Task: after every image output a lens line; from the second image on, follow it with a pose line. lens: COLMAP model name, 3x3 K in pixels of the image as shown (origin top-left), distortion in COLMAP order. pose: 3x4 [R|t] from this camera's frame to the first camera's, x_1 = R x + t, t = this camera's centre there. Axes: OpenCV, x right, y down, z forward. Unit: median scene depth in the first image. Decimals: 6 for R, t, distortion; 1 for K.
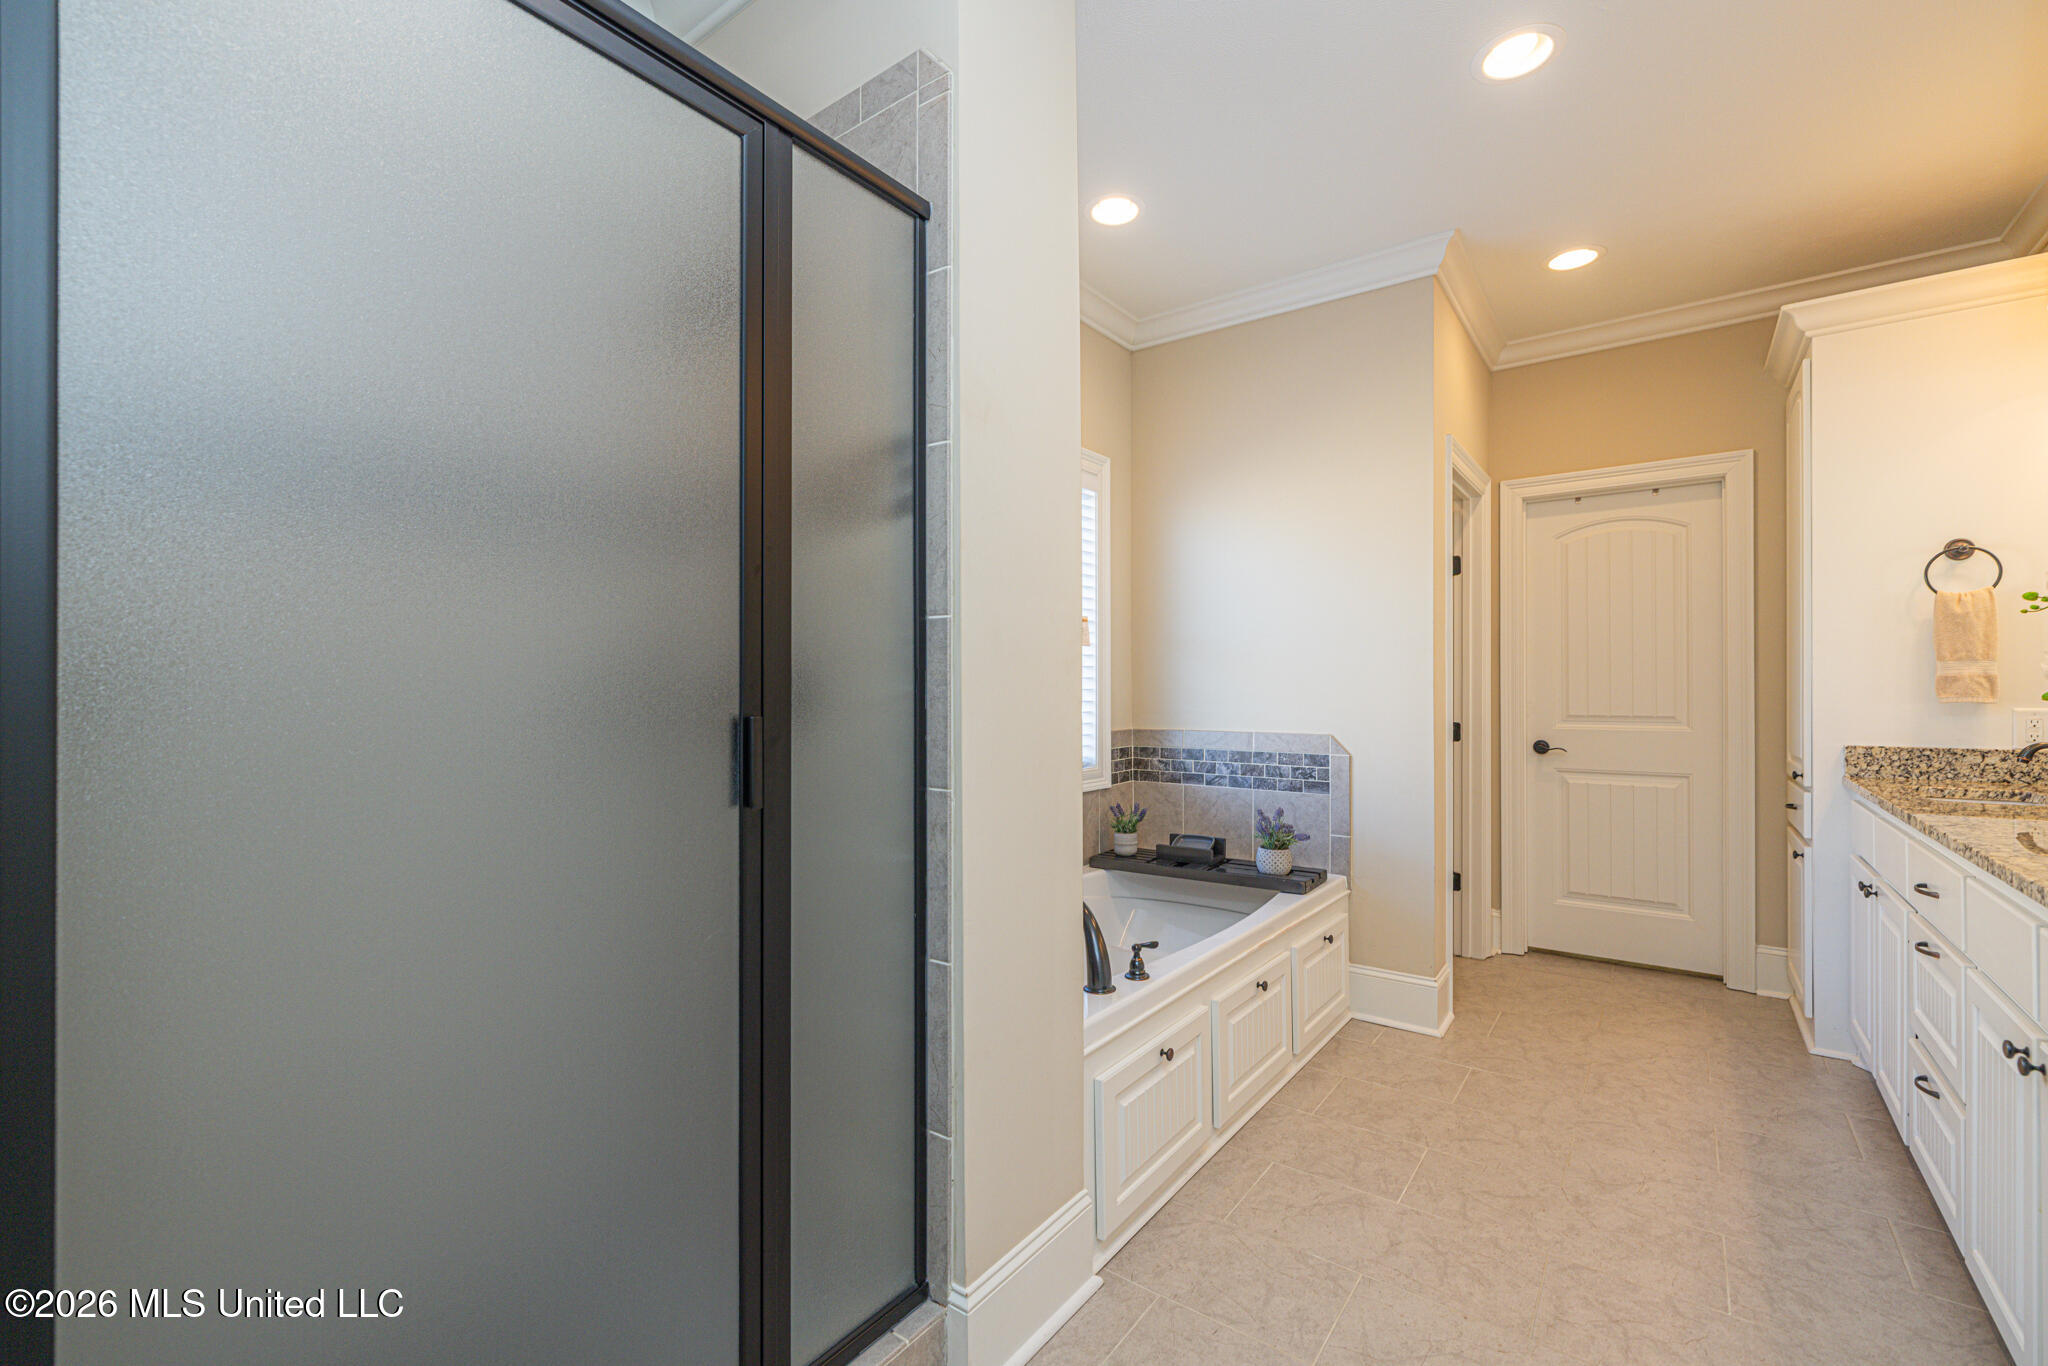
lens RADIAL K [[849.0, 0, 1024.0], [0, 849.0, 683.0], [0, 0, 1]] dist [-0.000659, -0.000289]
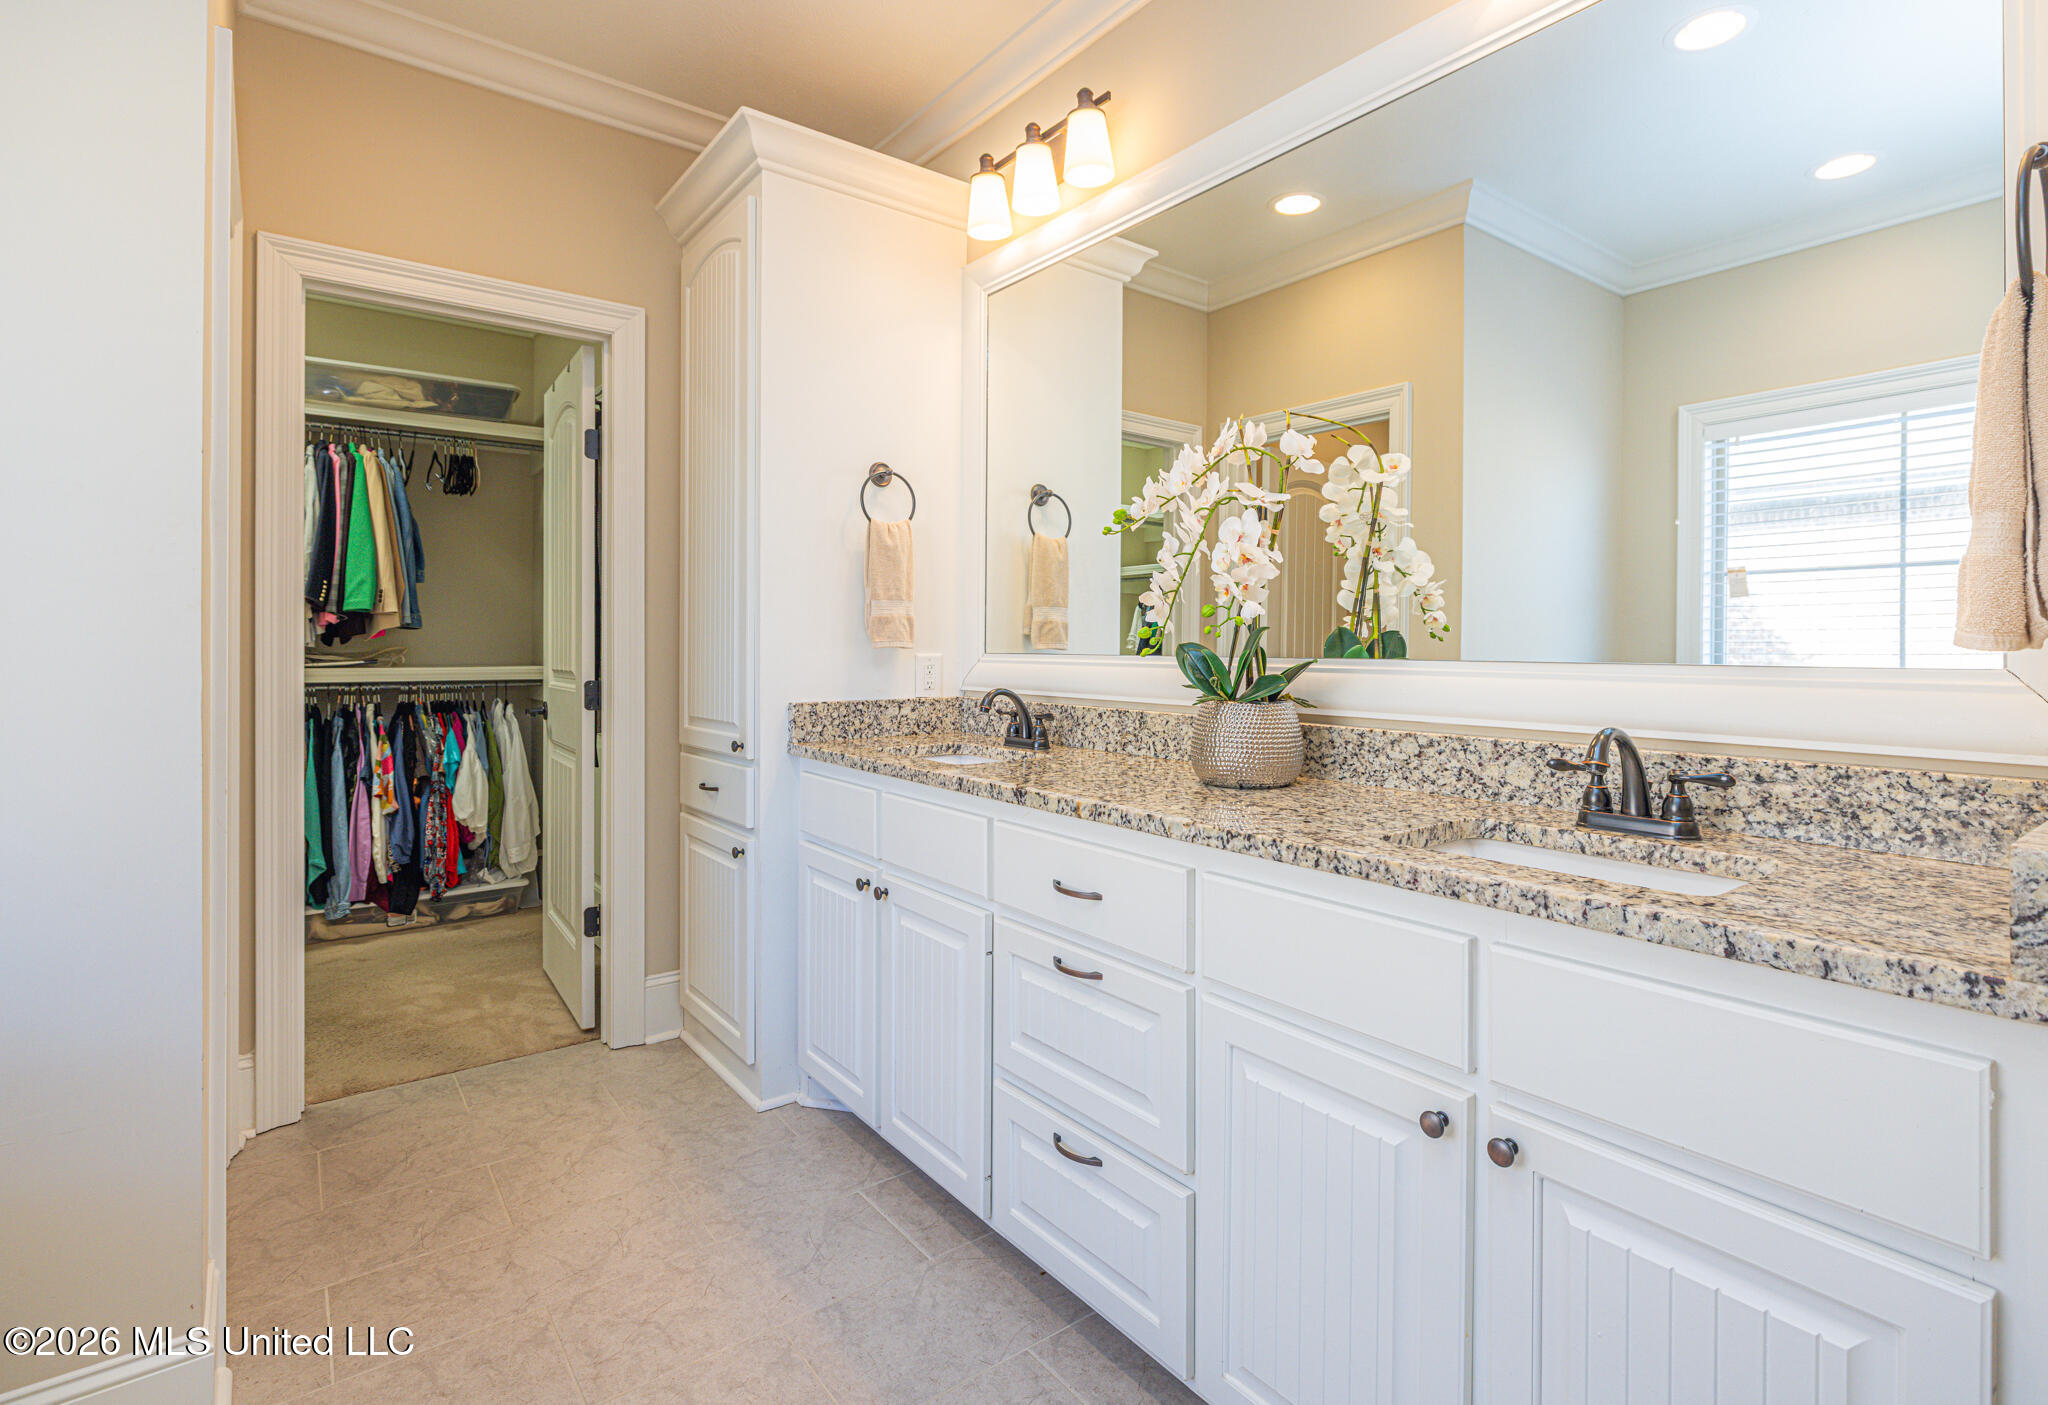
lens RADIAL K [[980.7, 0, 1029.1], [0, 980.7, 651.0], [0, 0, 1]] dist [-0.000853, 0.001090]
pose [[0.258523, -0.000244, 0.966005, 0.143769], [-0.007658, 0.999968, 0.002302, 0.021089], [-0.965975, -0.007993, 0.258513, 0.541018]]
